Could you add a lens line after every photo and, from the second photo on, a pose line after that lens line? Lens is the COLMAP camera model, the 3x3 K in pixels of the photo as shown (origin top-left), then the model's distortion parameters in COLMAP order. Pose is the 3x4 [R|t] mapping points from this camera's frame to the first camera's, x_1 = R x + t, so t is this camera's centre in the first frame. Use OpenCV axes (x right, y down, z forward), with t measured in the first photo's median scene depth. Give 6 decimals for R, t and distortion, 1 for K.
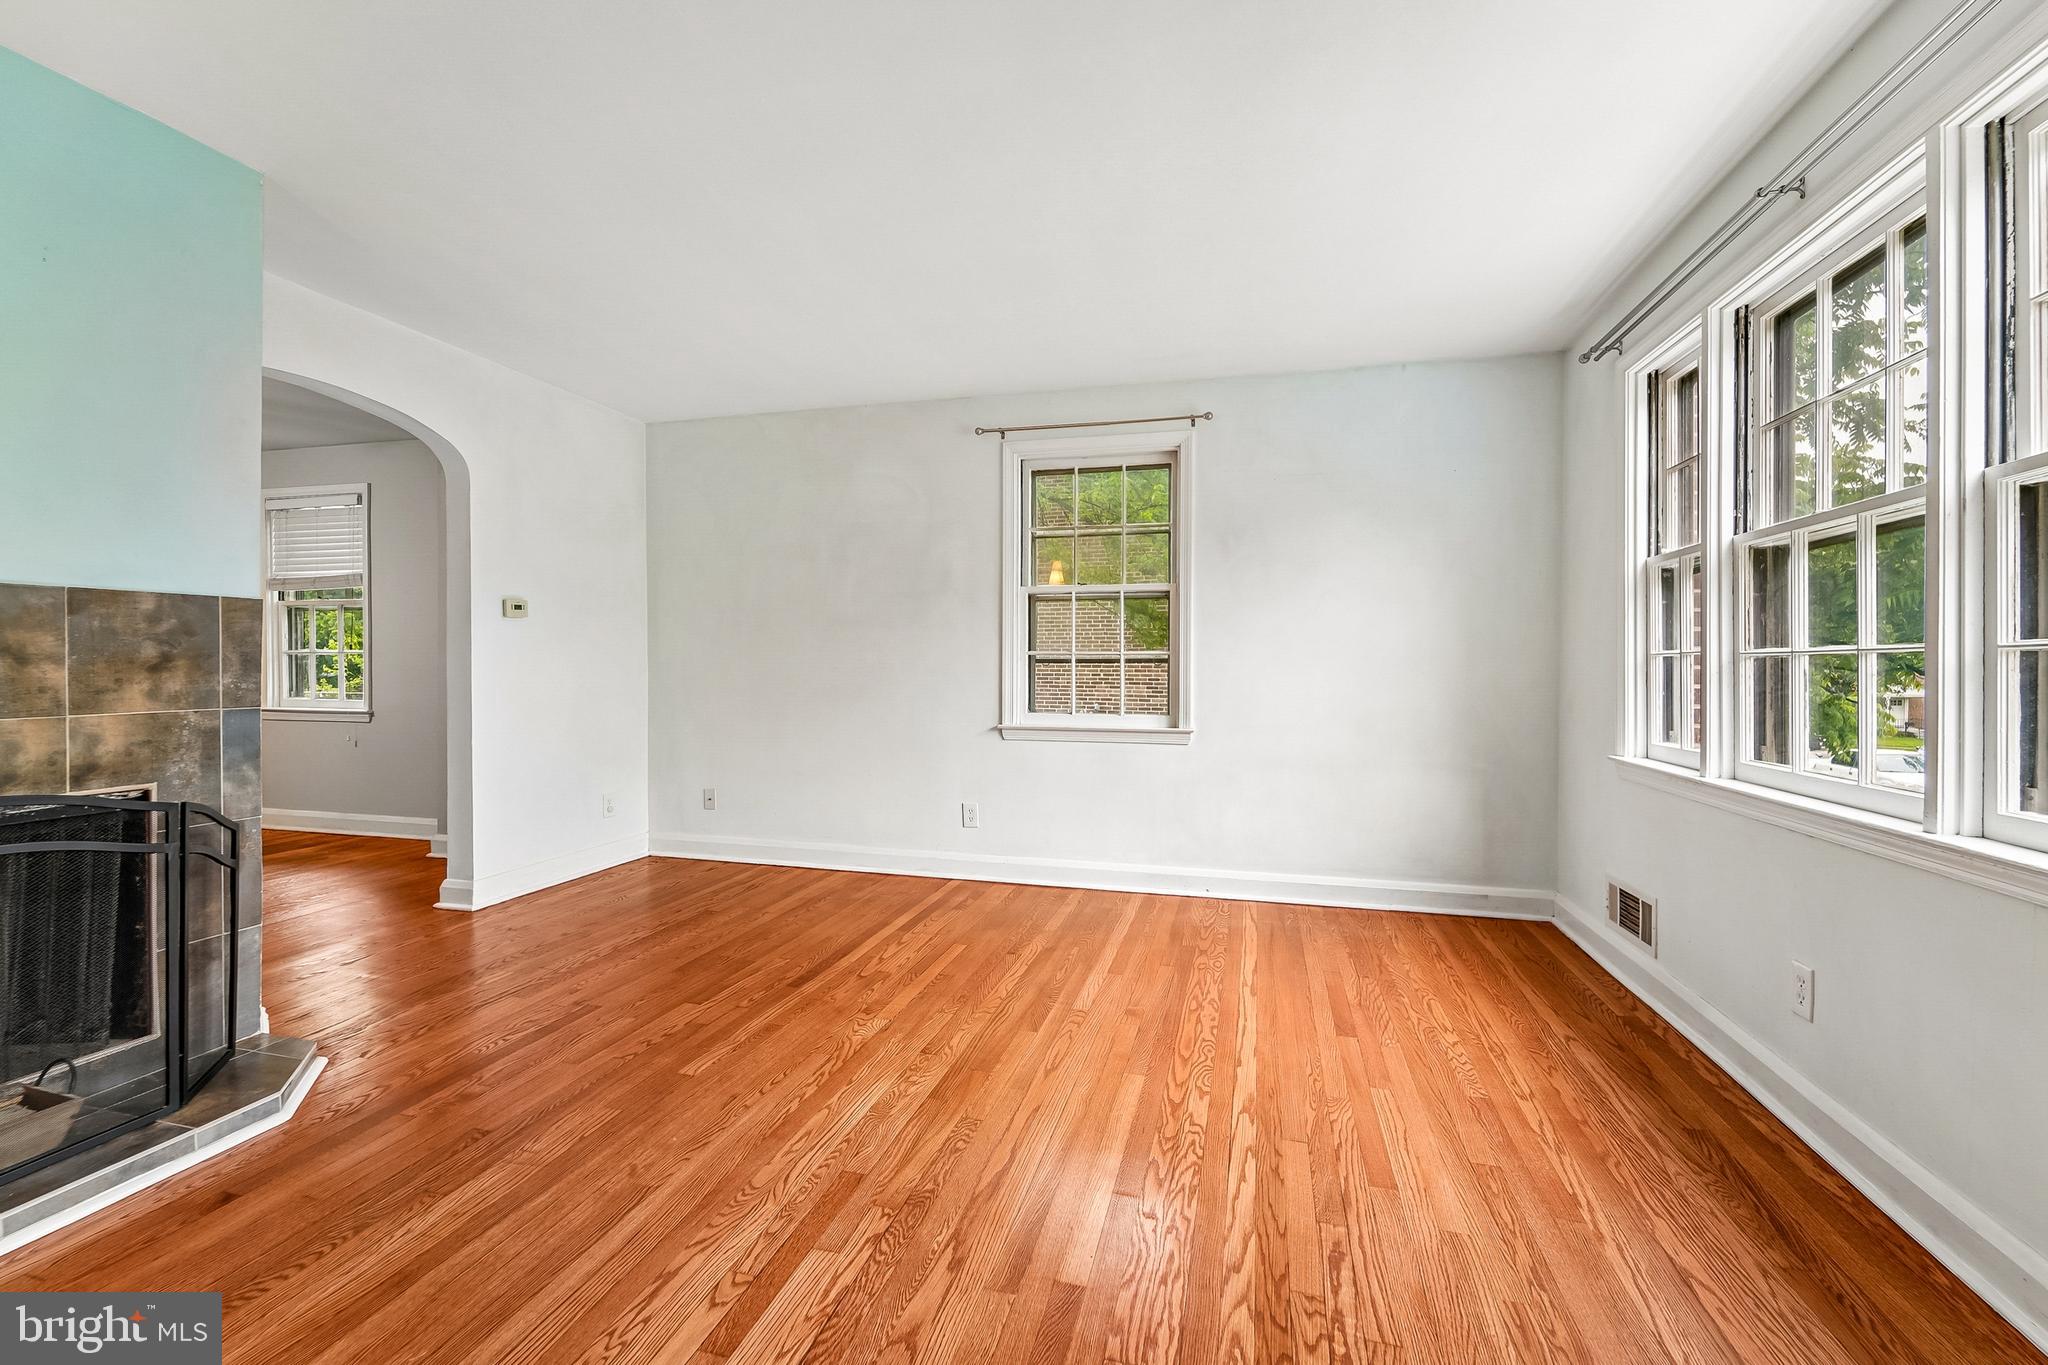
lens RADIAL K [[841.4, 0, 1036.3], [0, 841.4, 670.6], [0, 0, 1]] dist [0.003194, -0.001120]
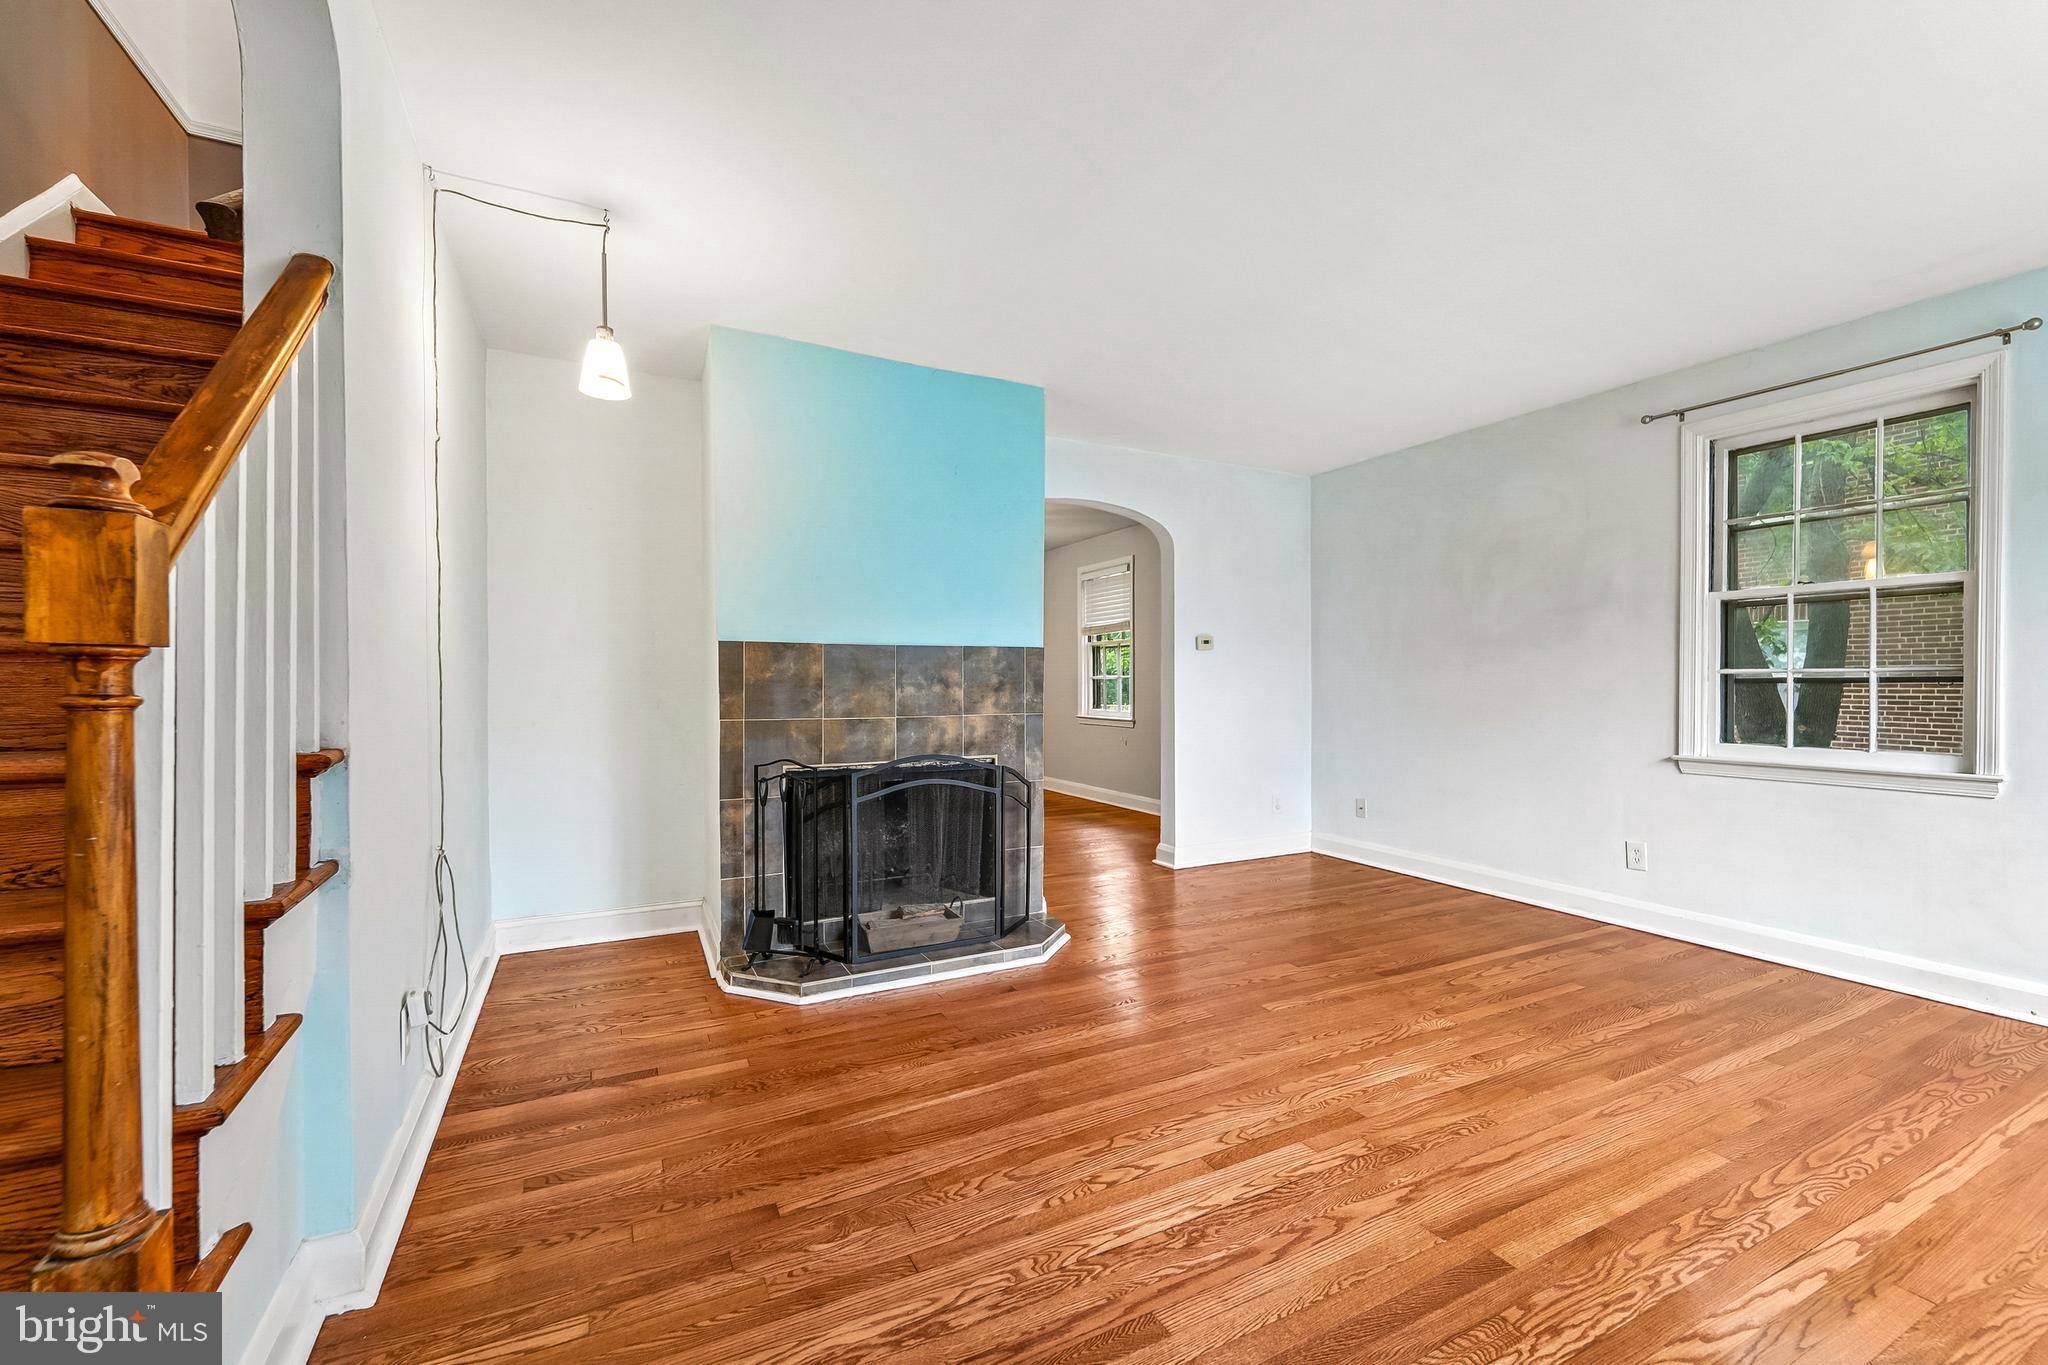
lens RADIAL K [[841.4, 0, 1035.6], [0, 841.4, 687.3], [0, 0, 1]] dist [0.003194, -0.001120]
pose [[0.674162, -0.000442, -0.738583, 0.231847], [-0.002238, 0.999994, -0.002642, -0.002340], [0.738580, 0.003434, 0.674157, -0.094642]]
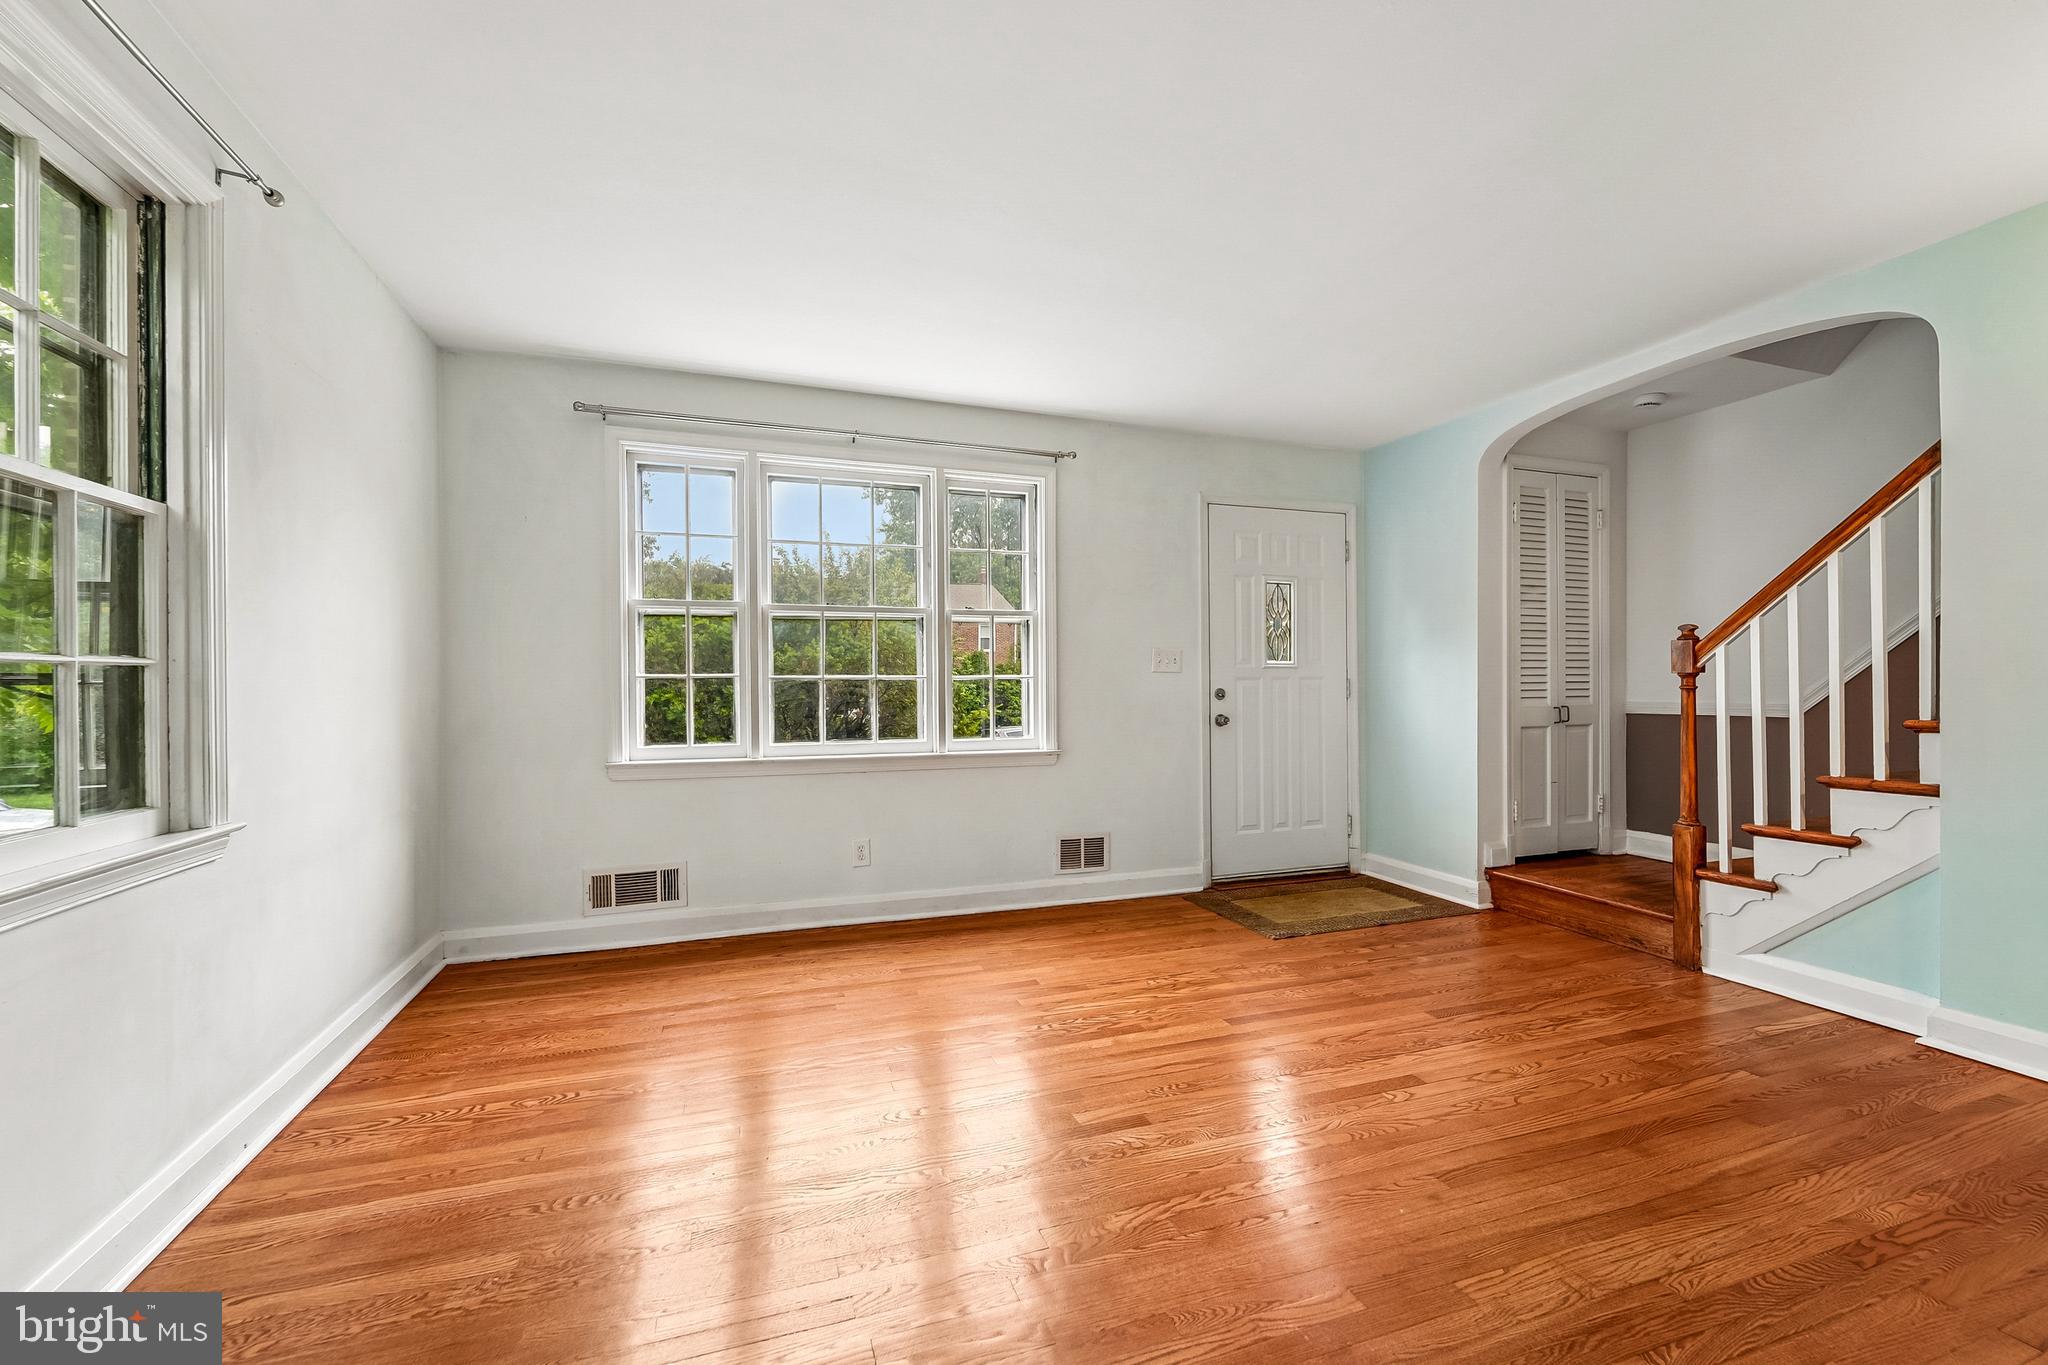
lens RADIAL K [[841.4, 0, 1025.0], [0, 841.4, 692.2], [0, 0, 1]] dist [0.003194, -0.001120]
pose [[-0.558121, -0.008289, 0.829718, -0.657849], [0.005347, 0.999893, 0.013586, -0.013465], [-0.829742, 0.012019, -0.558017, 1.268651]]
